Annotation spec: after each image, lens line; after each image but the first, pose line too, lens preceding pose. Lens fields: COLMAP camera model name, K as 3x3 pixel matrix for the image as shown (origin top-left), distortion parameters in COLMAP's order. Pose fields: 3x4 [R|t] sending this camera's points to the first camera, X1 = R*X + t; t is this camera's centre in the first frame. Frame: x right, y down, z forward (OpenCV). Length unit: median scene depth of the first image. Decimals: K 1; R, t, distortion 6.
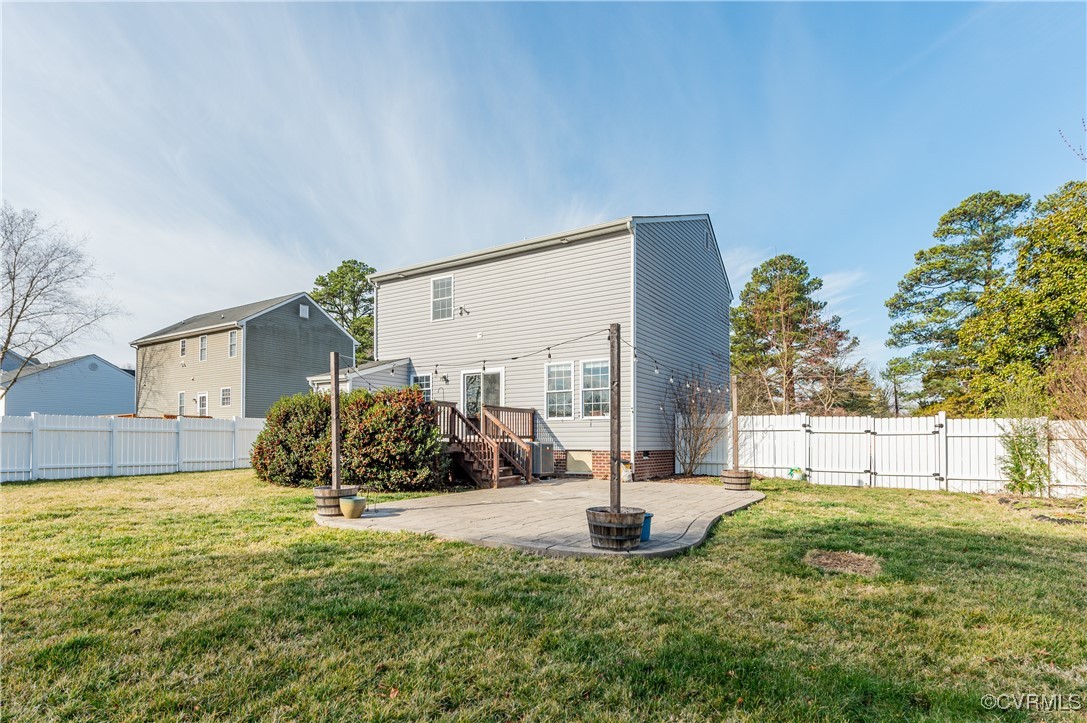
lens RADIAL K [[578.6, 0, 542.3], [0, 578.6, 438.8], [0, 0, 1]] dist [0.028851, -0.000256]
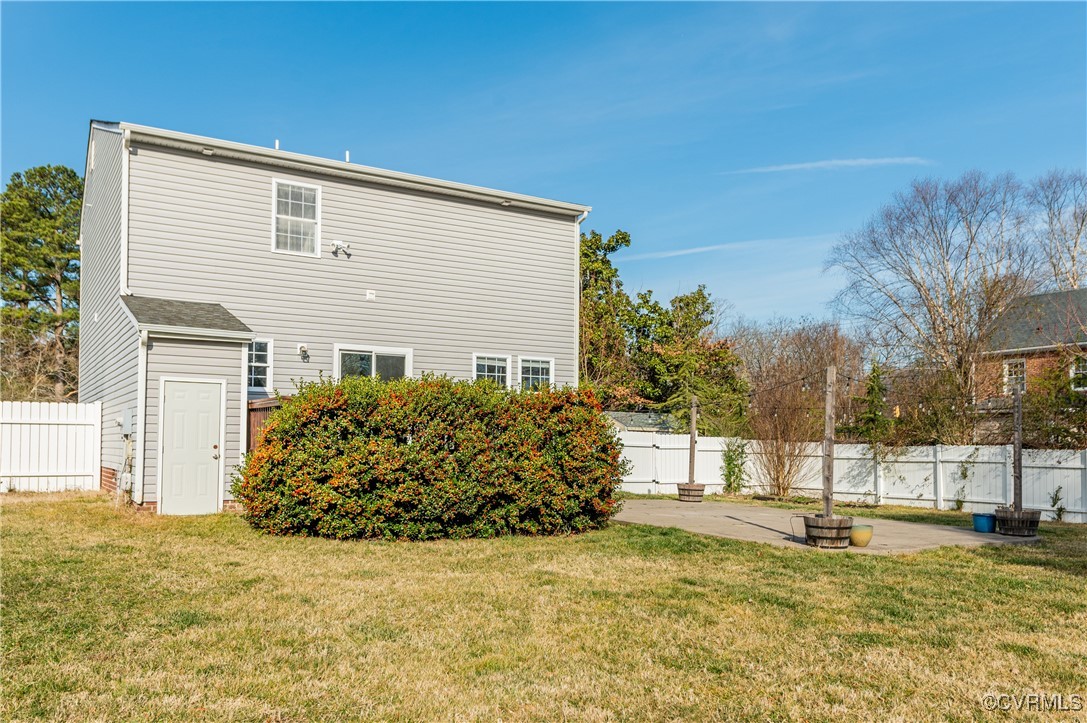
lens RADIAL K [[855.6, 0, 514.7], [0, 855.6, 434.2], [0, 0, 1]] dist [0.001917, 0.001677]
pose [[0.467898, 0.015437, 0.883648, -0.969005], [-0.014616, 0.999846, -0.009728, -0.013878], [-0.883662, -0.008364, 0.468052, 0.433859]]
